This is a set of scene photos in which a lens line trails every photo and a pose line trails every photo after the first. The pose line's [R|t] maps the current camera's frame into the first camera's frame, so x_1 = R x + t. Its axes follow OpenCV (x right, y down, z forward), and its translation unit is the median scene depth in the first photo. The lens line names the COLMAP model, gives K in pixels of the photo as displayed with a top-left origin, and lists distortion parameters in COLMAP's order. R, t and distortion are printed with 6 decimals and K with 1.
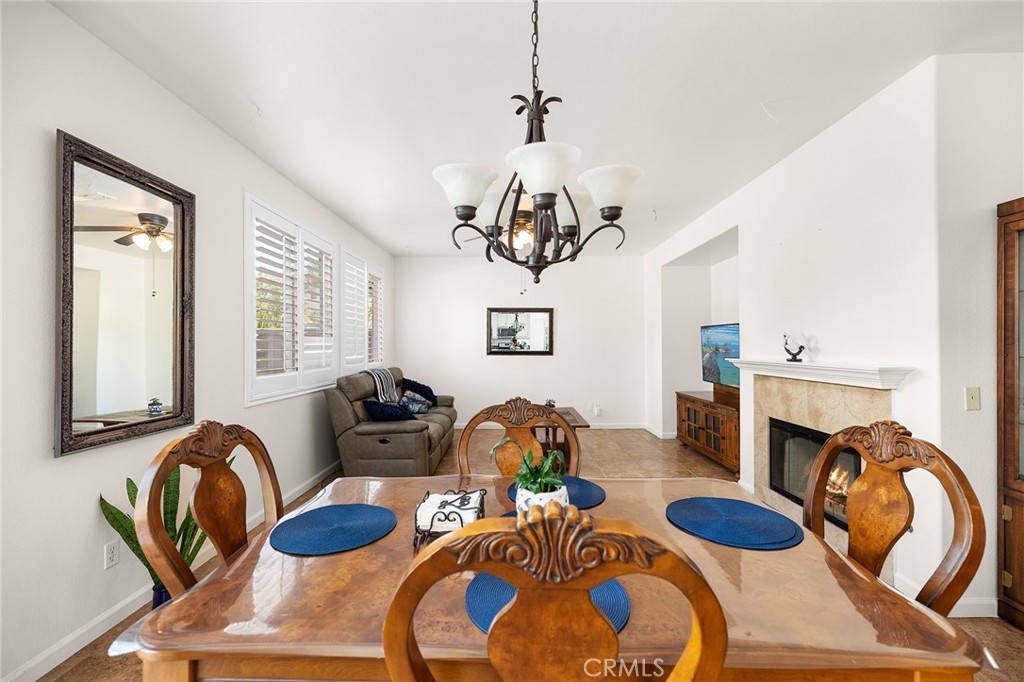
lens RADIAL K [[438.5, 0, 513.7], [0, 438.5, 341.2], [0, 0, 1]] dist [-0.001465, 0.000133]
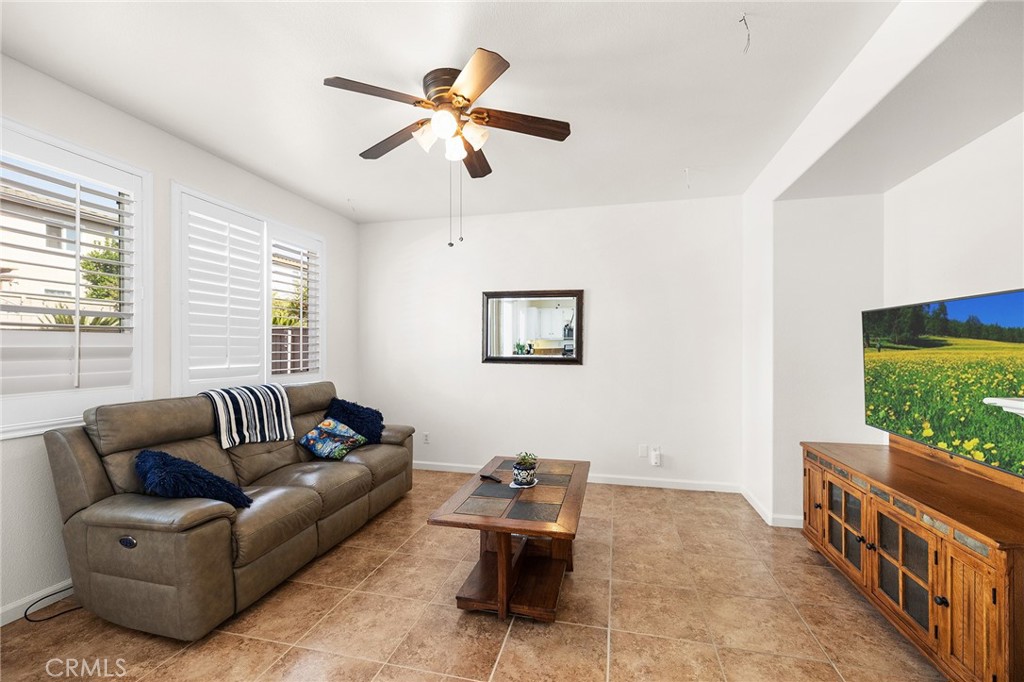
lens RADIAL K [[438.5, 0, 507.2], [0, 438.5, 347.7], [0, 0, 1]] dist [-0.001465, 0.000133]
pose [[0.970179, 0.004227, -0.242351, 0.175046], [-0.001716, 0.999943, 0.010572, 0.001800], [0.242382, -0.009841, 0.970131, 0.461100]]
